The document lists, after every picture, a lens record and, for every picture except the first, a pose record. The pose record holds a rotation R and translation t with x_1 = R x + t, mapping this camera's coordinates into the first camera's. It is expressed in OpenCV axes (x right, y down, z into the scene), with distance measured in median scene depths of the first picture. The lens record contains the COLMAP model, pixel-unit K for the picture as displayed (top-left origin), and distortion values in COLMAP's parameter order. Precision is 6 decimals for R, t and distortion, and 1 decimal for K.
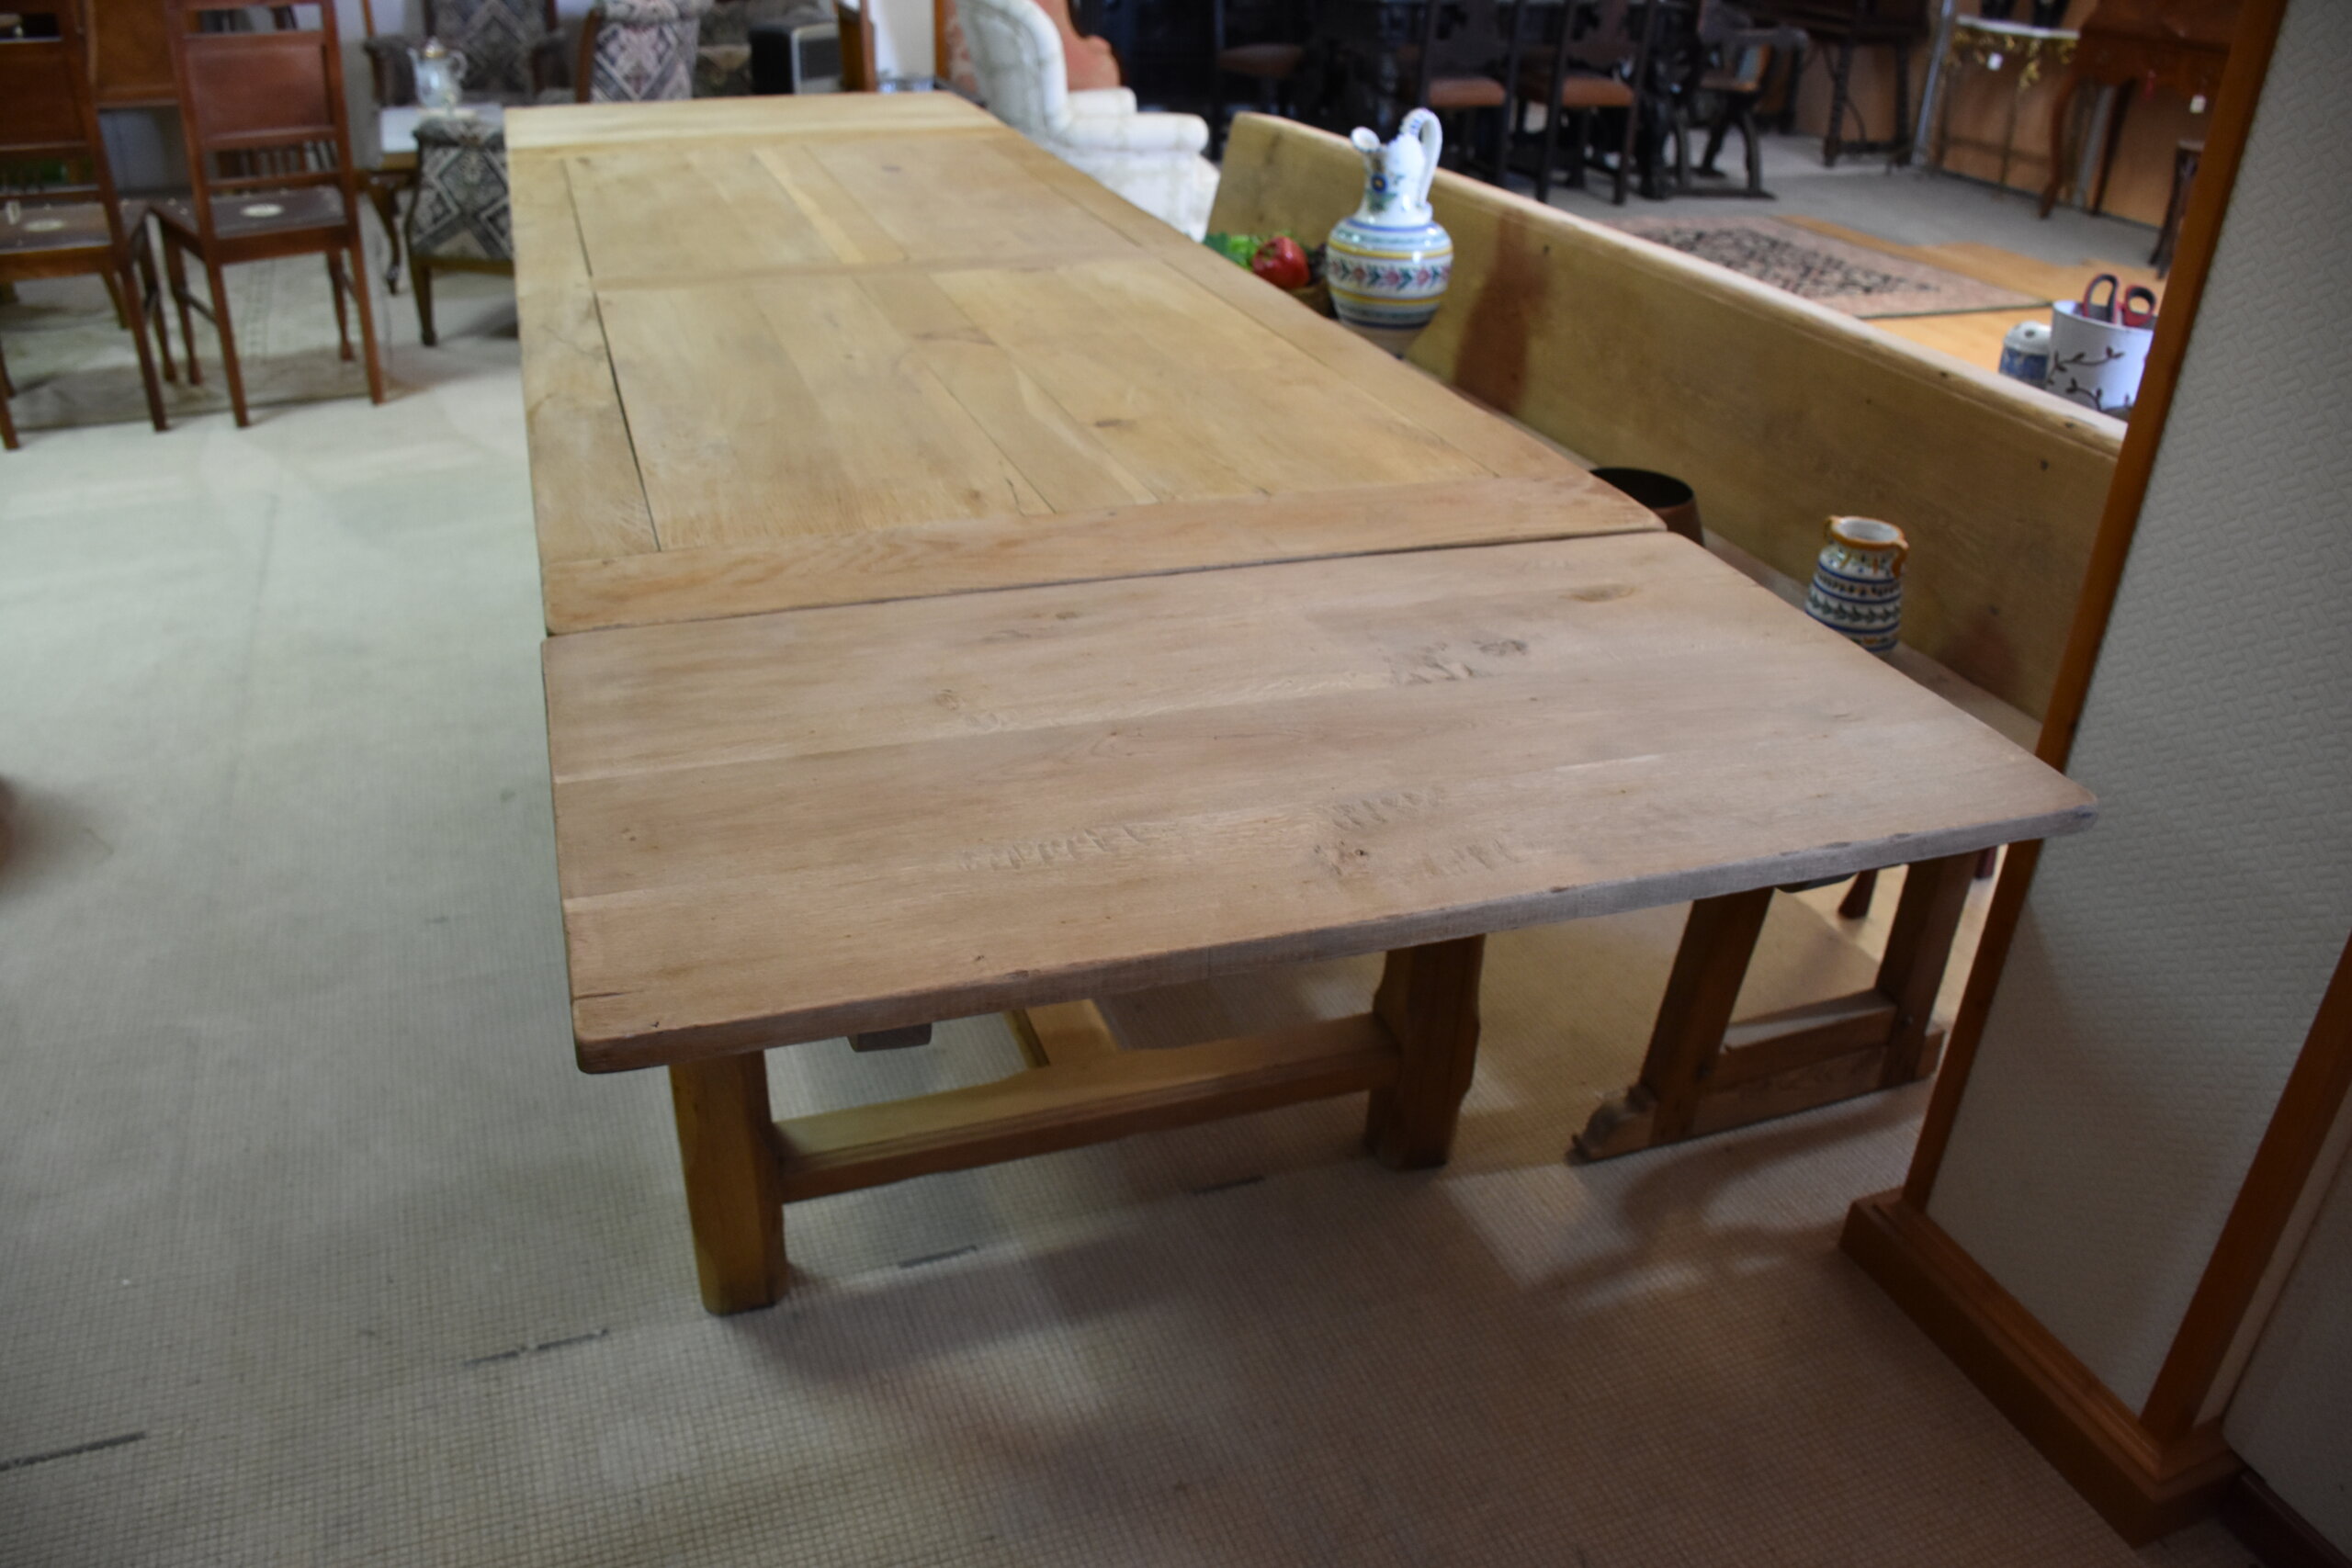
lens RADIAL K [[1817.3, 0, 1164.4], [0, 1817.3, 819.1], [0, 0, 1]] dist [-0.155867, 0.098862]
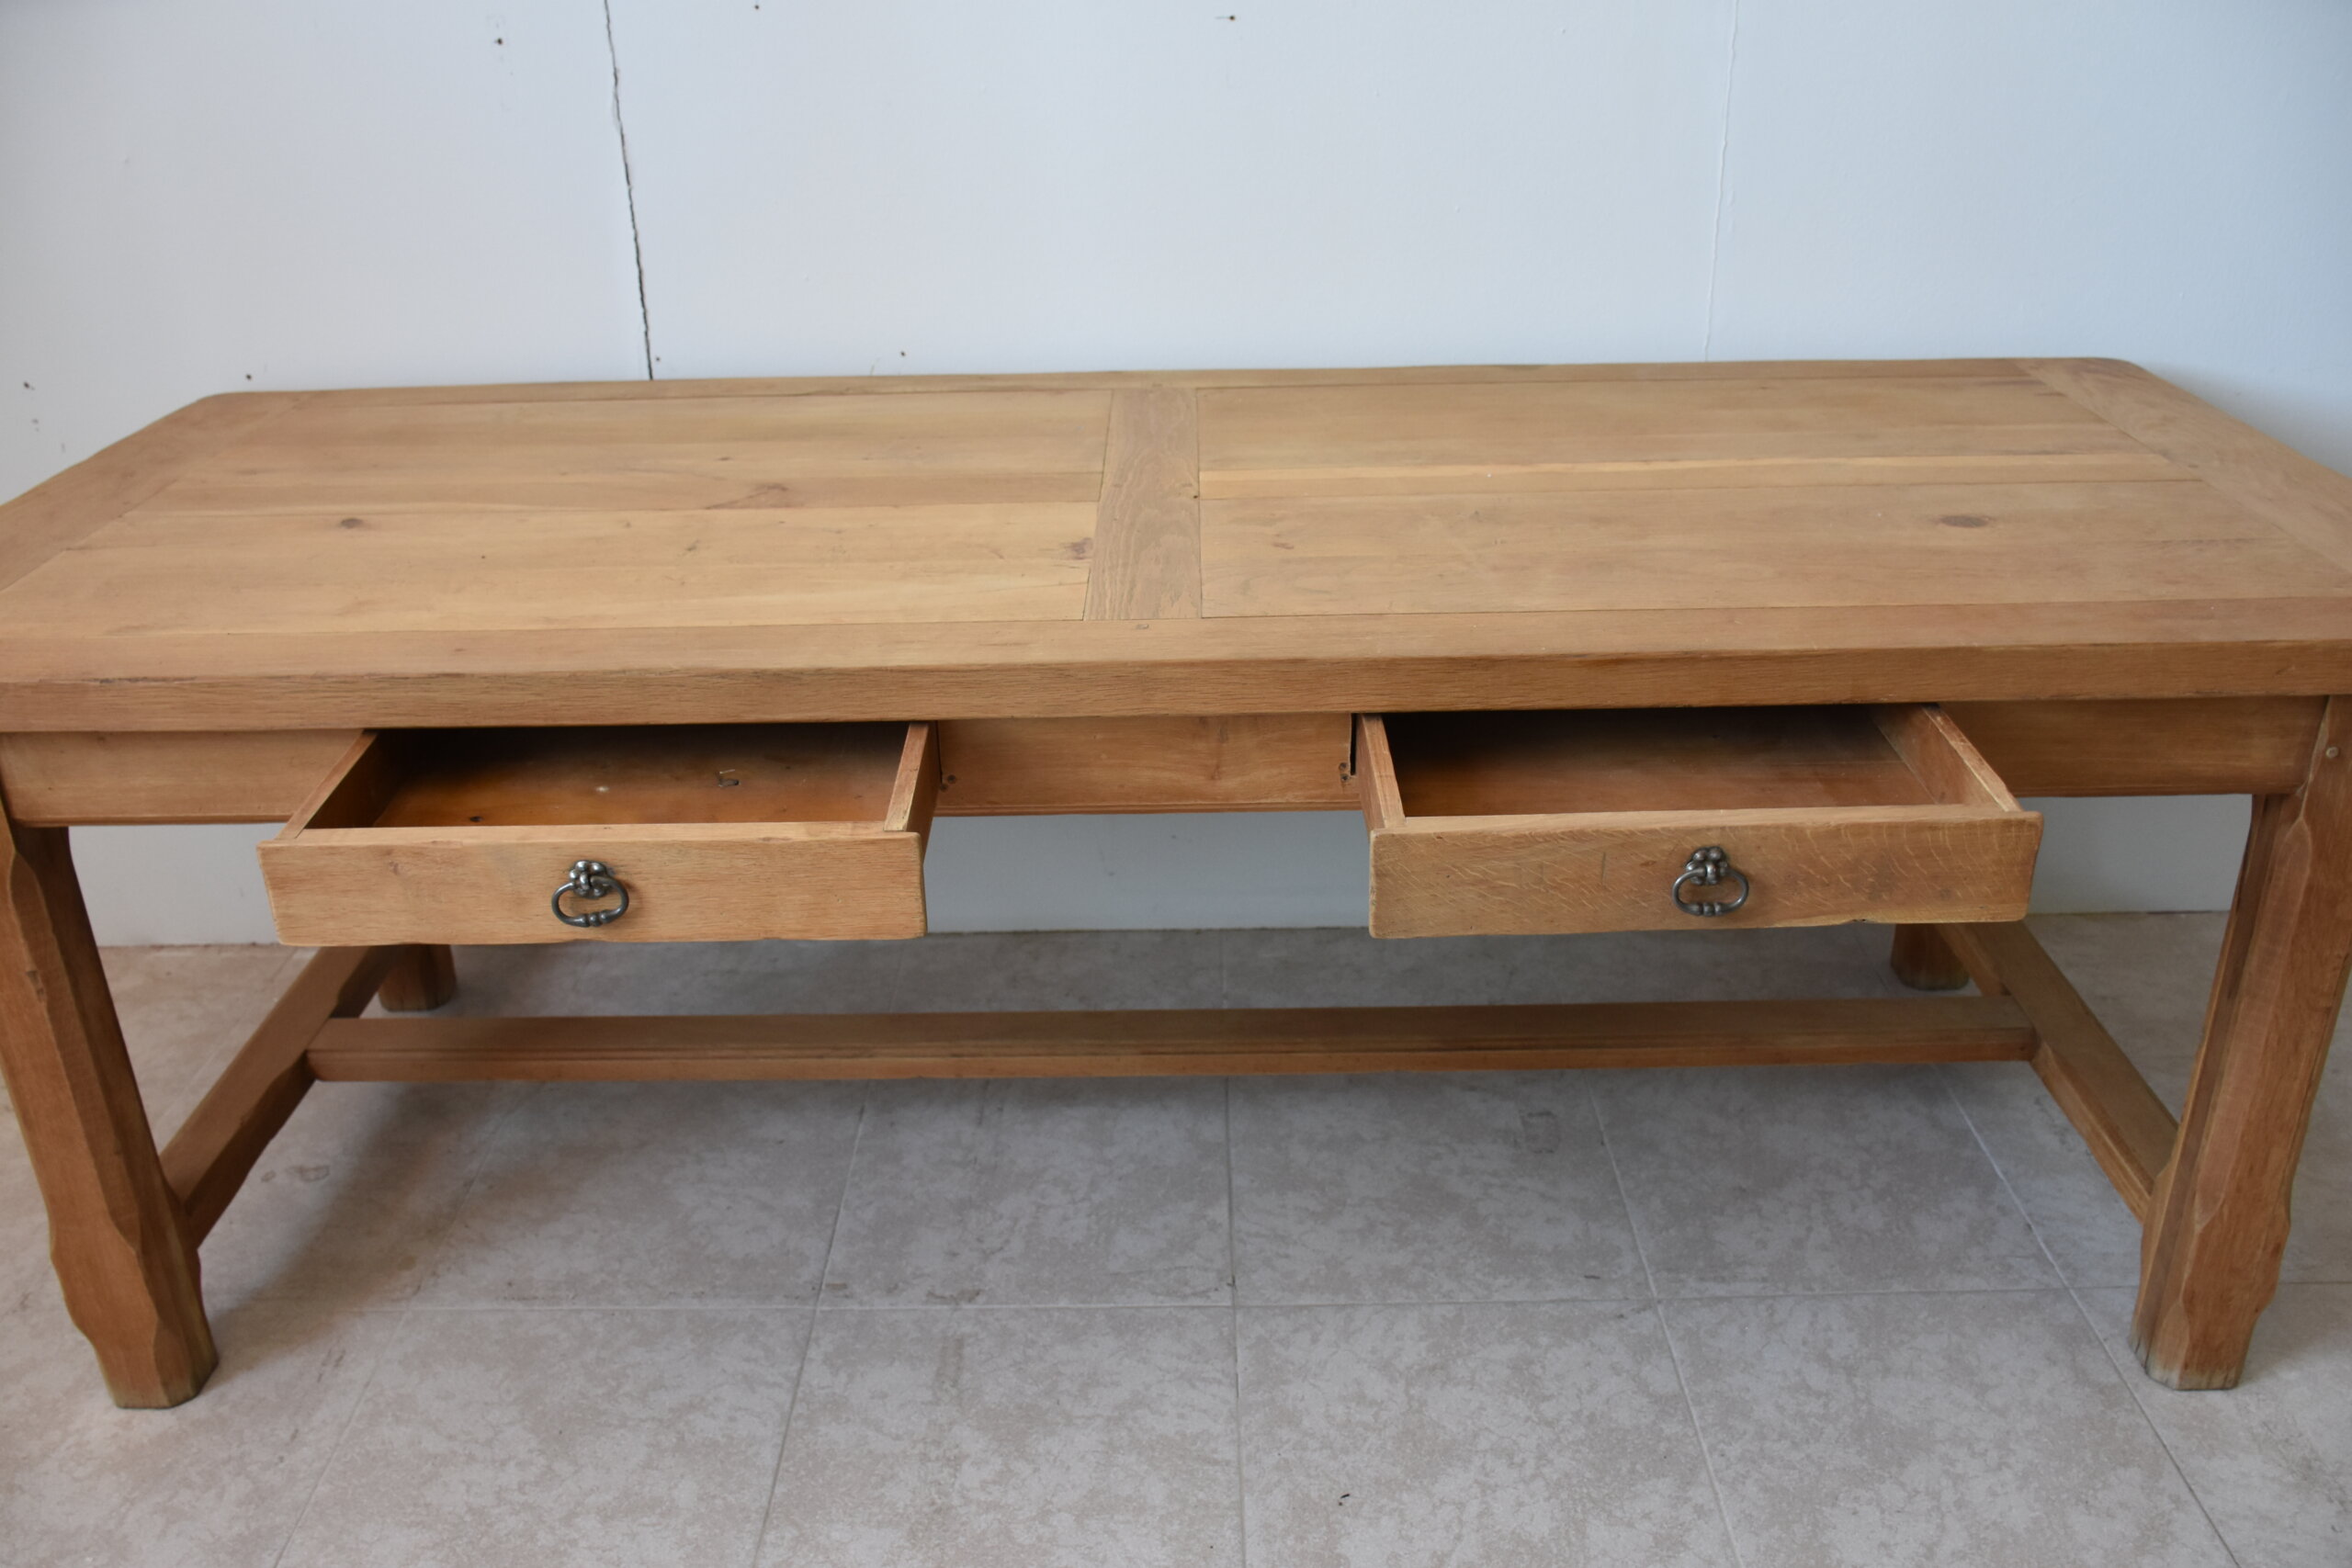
lens RADIAL K [[2006.8, 0, 1163.1], [0, 2006.8, 816.1], [0, 0, 1]] dist [-0.123891, 0.137072]
pose [[-0.333564, 0.385132, -0.860470, 0.851700], [-0.454851, 0.733730, 0.504730, -0.897358], [0.825740, 0.559745, -0.069568, 1.634043]]
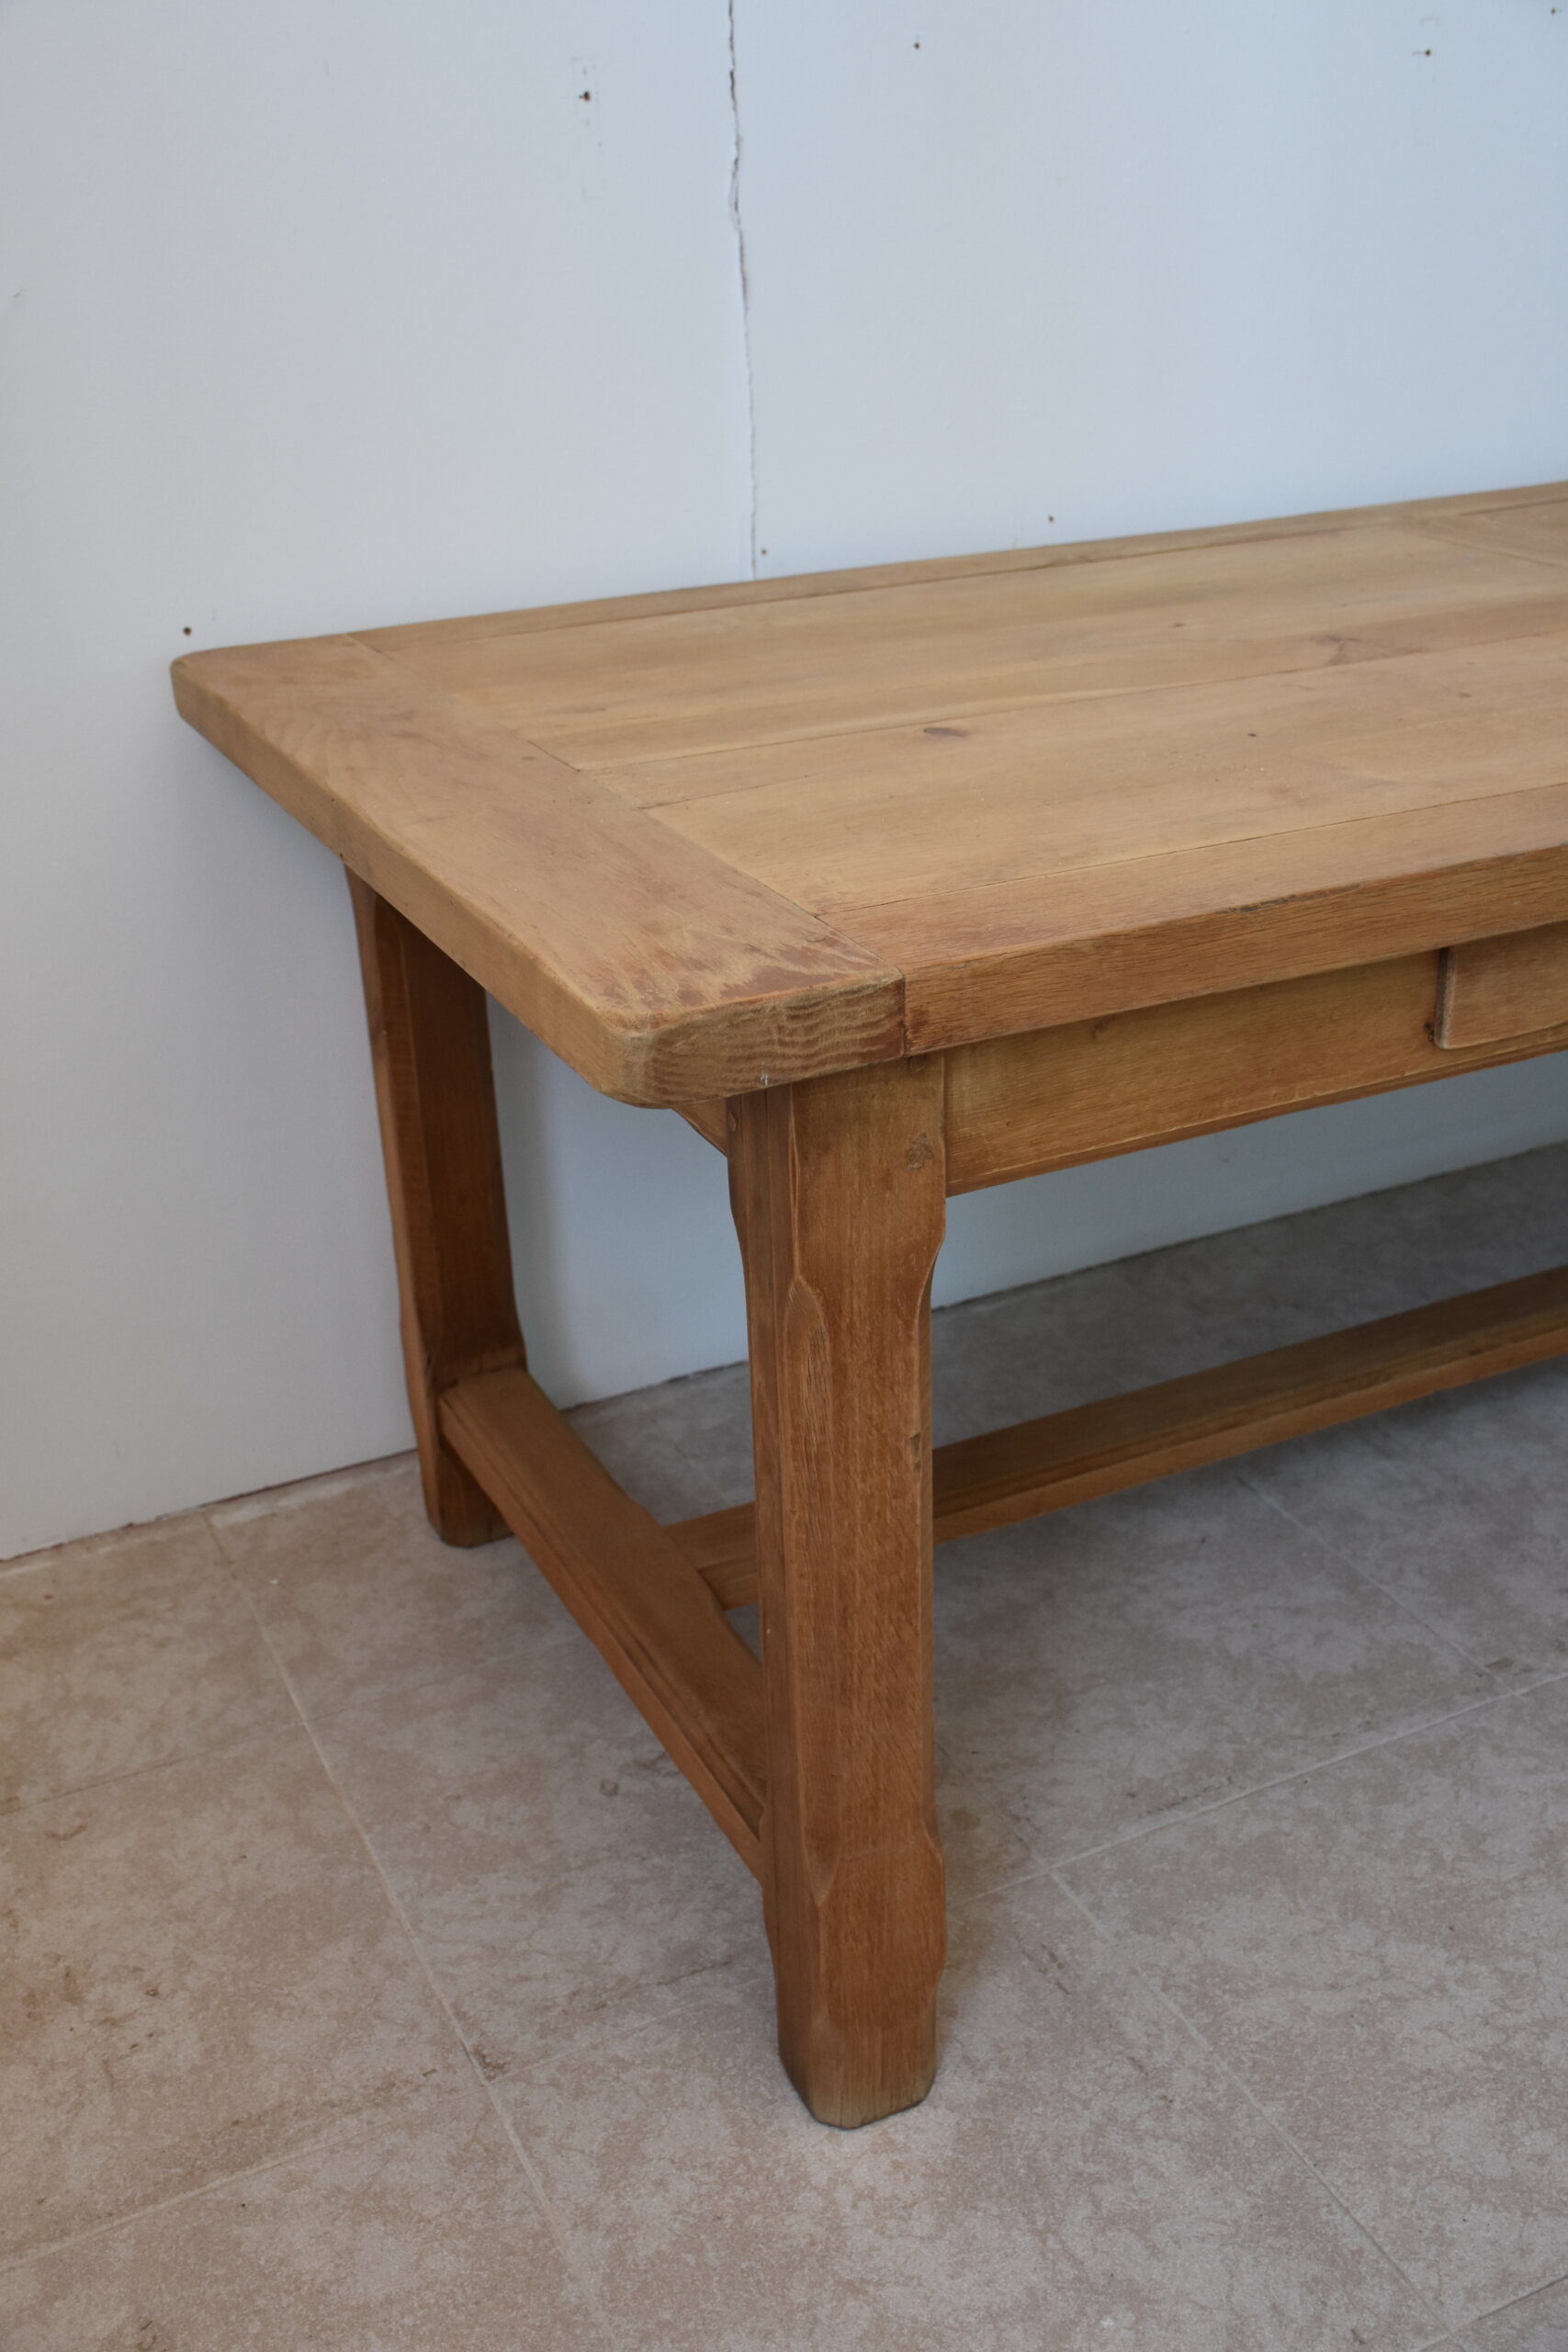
lens RADIAL K [[2378.9, 0, 784.0], [0, 2378.9, 1176.0], [0, 0, 1]] dist [0.002873, 0.023970]
pose [[0.118631, 0.379153, -0.917698, 0.888242], [-0.454535, 0.842438, 0.289301, -0.331539], [0.882793, 0.382806, 0.272277, 0.829828]]
